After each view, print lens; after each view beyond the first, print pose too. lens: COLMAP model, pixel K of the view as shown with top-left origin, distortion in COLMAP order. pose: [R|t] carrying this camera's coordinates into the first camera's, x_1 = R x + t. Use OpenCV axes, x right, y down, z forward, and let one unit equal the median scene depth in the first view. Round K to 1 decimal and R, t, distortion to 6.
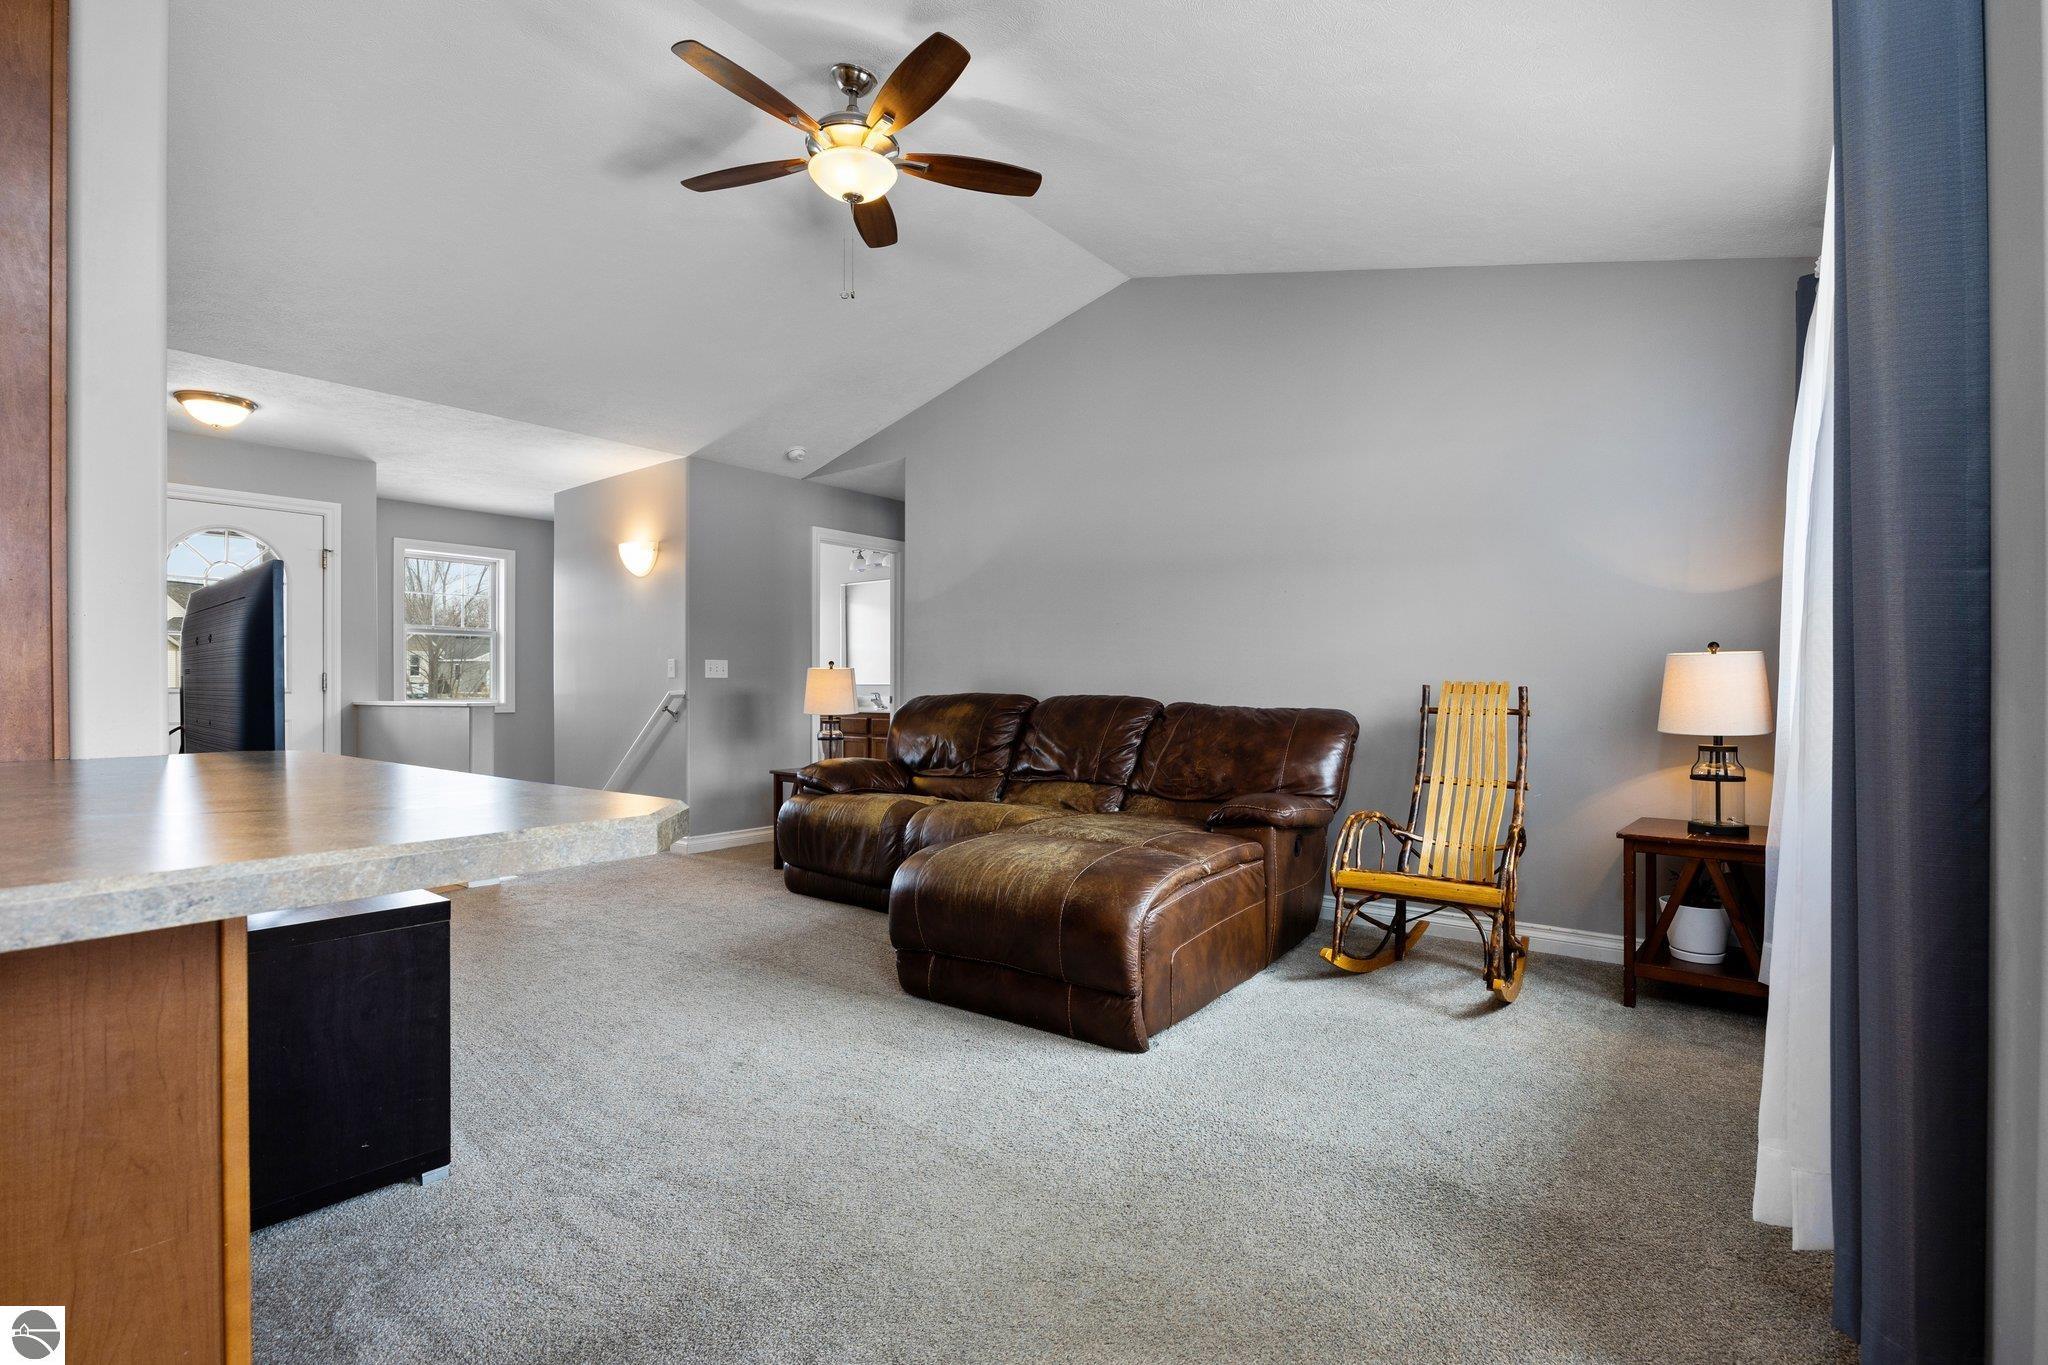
lens RADIAL K [[934.1, 0, 1024.0], [0, 934.1, 682.5], [0, 0, 1]] dist [-0.009610, 0.000236]
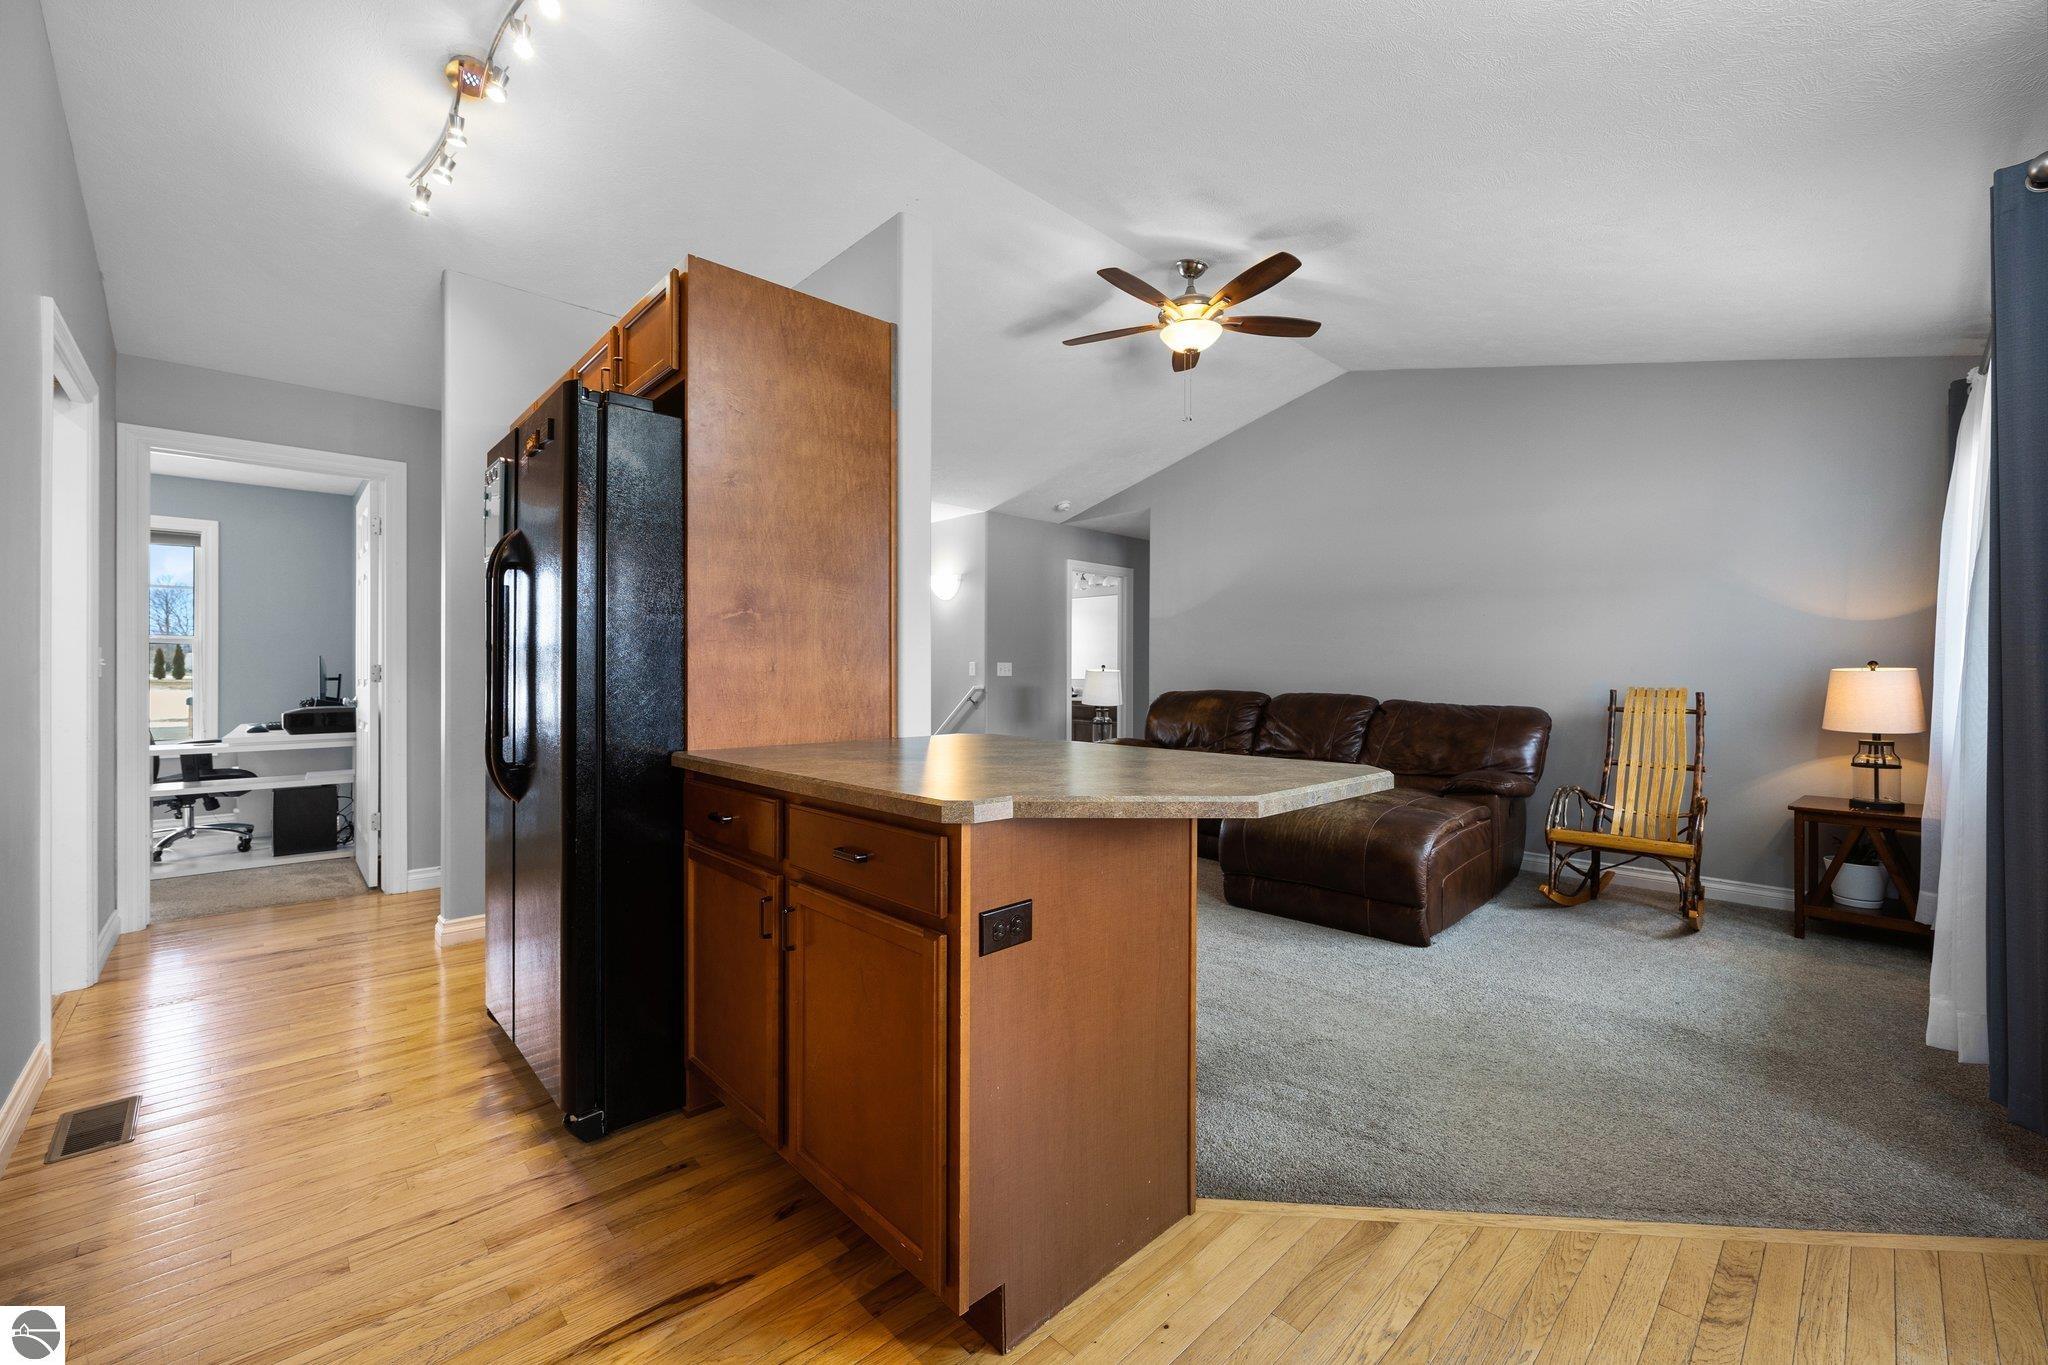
lens RADIAL K [[816.9, 0, 1023.1], [0, 816.9, 669.4], [0, 0, 1]] dist [-0.000085, -0.000152]
pose [[0.989838, 0.002916, -0.142170, -0.234955], [-0.003106, 0.999995, -0.001113, -0.023134], [0.142166, 0.001543, 0.989842, -0.258649]]
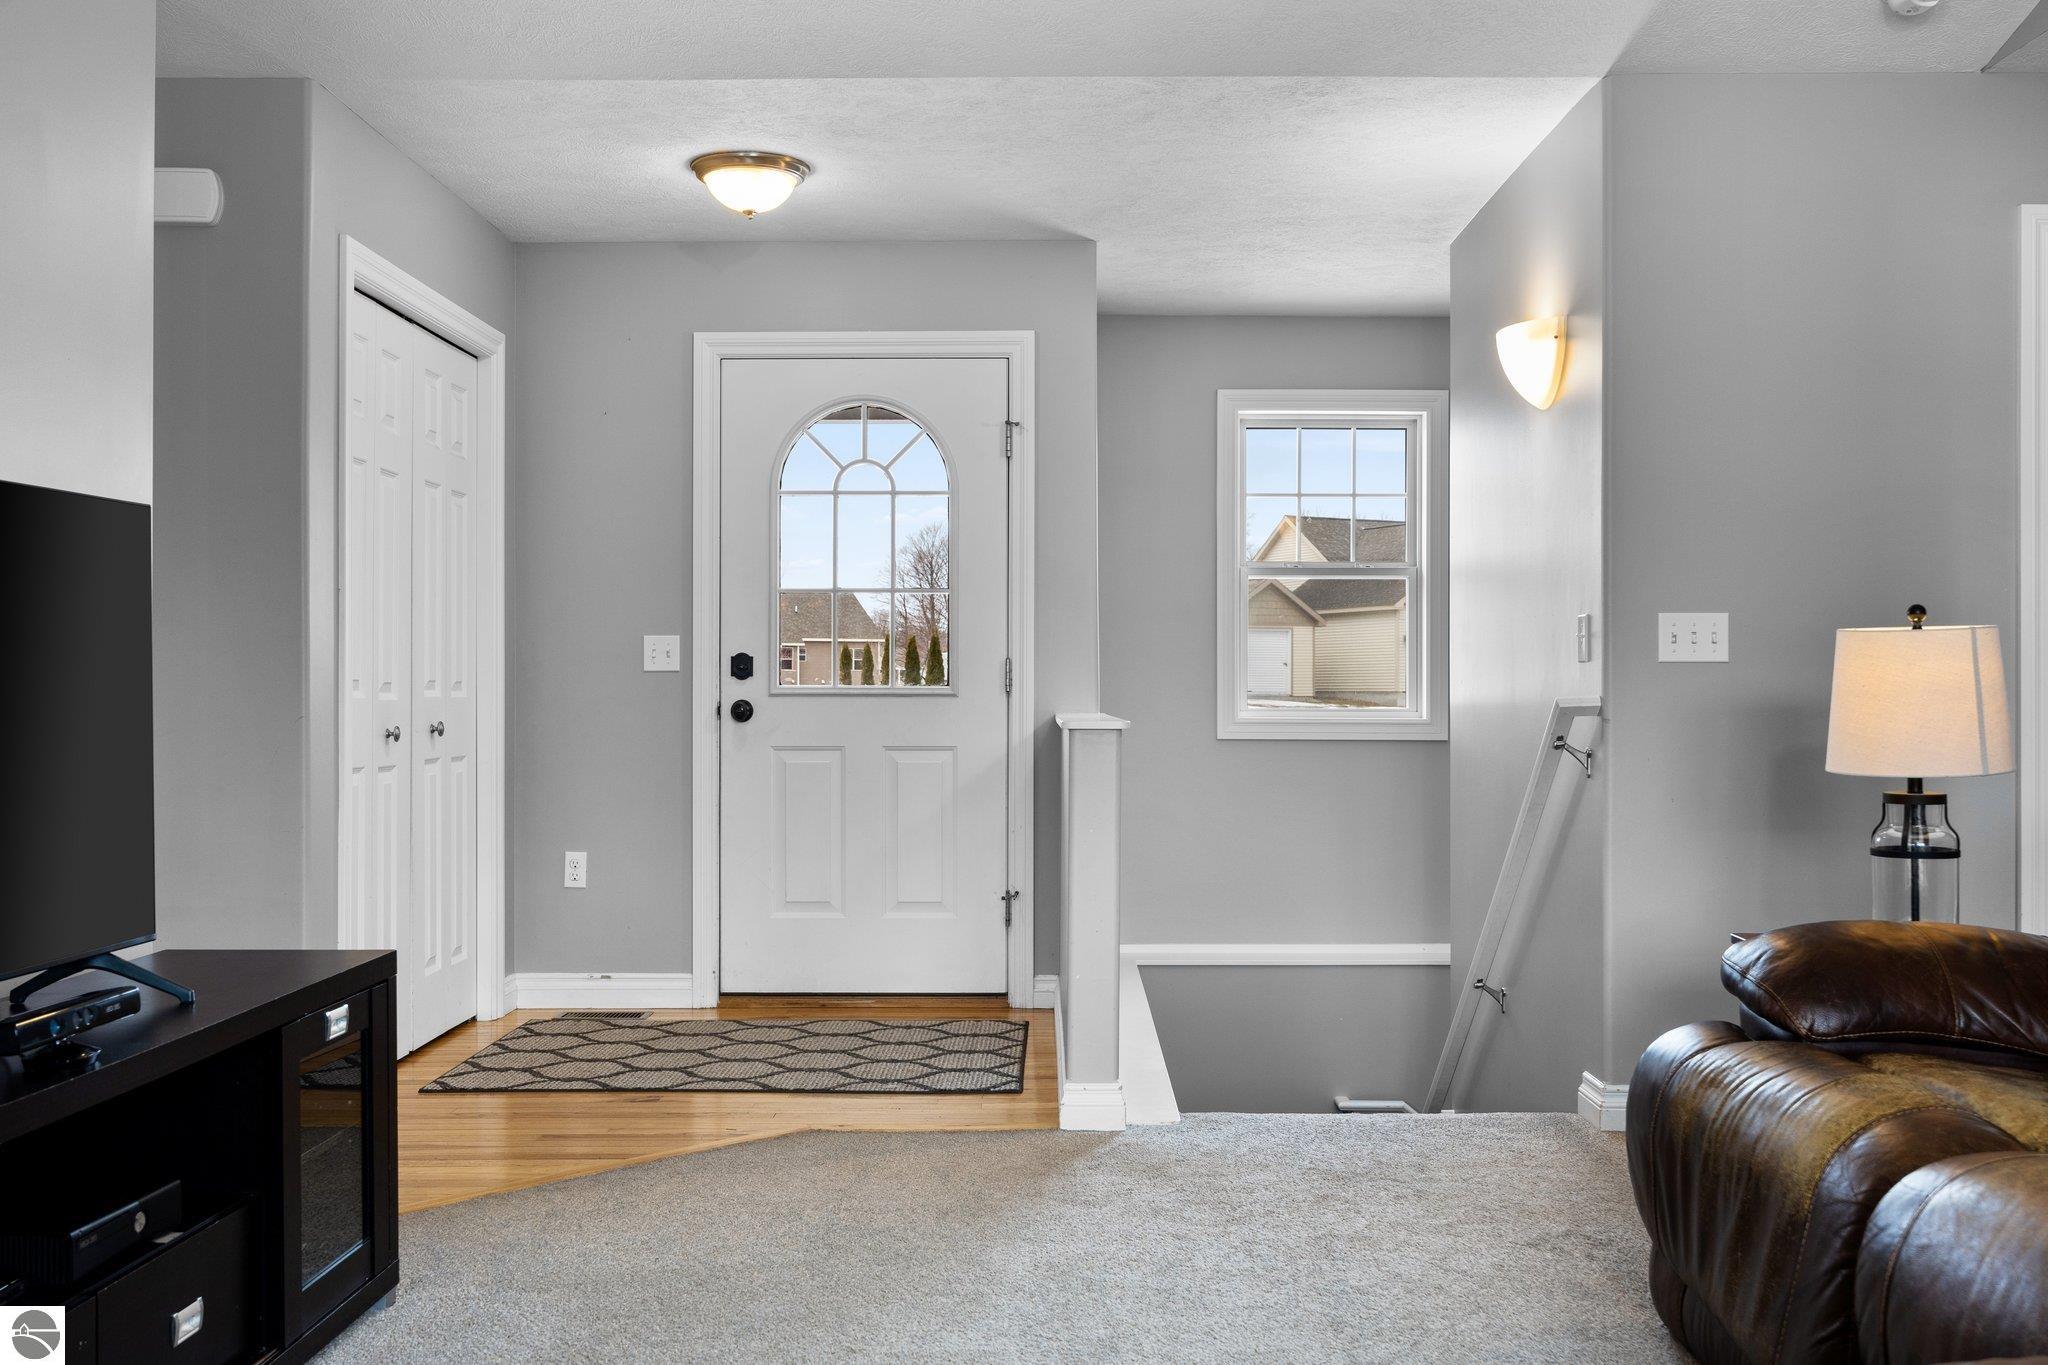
lens RADIAL K [[1952.7, 0, 1024.0], [0, 1952.7, 682.5], [0, 0, 1]] dist [-0.001435, -0.007061]
pose [[0.613287, -0.000314, -0.789860, 0.197065], [0.002062, 0.999997, 0.001203, 0.002691], [0.789857, -0.002367, 0.613286, 0.549094]]
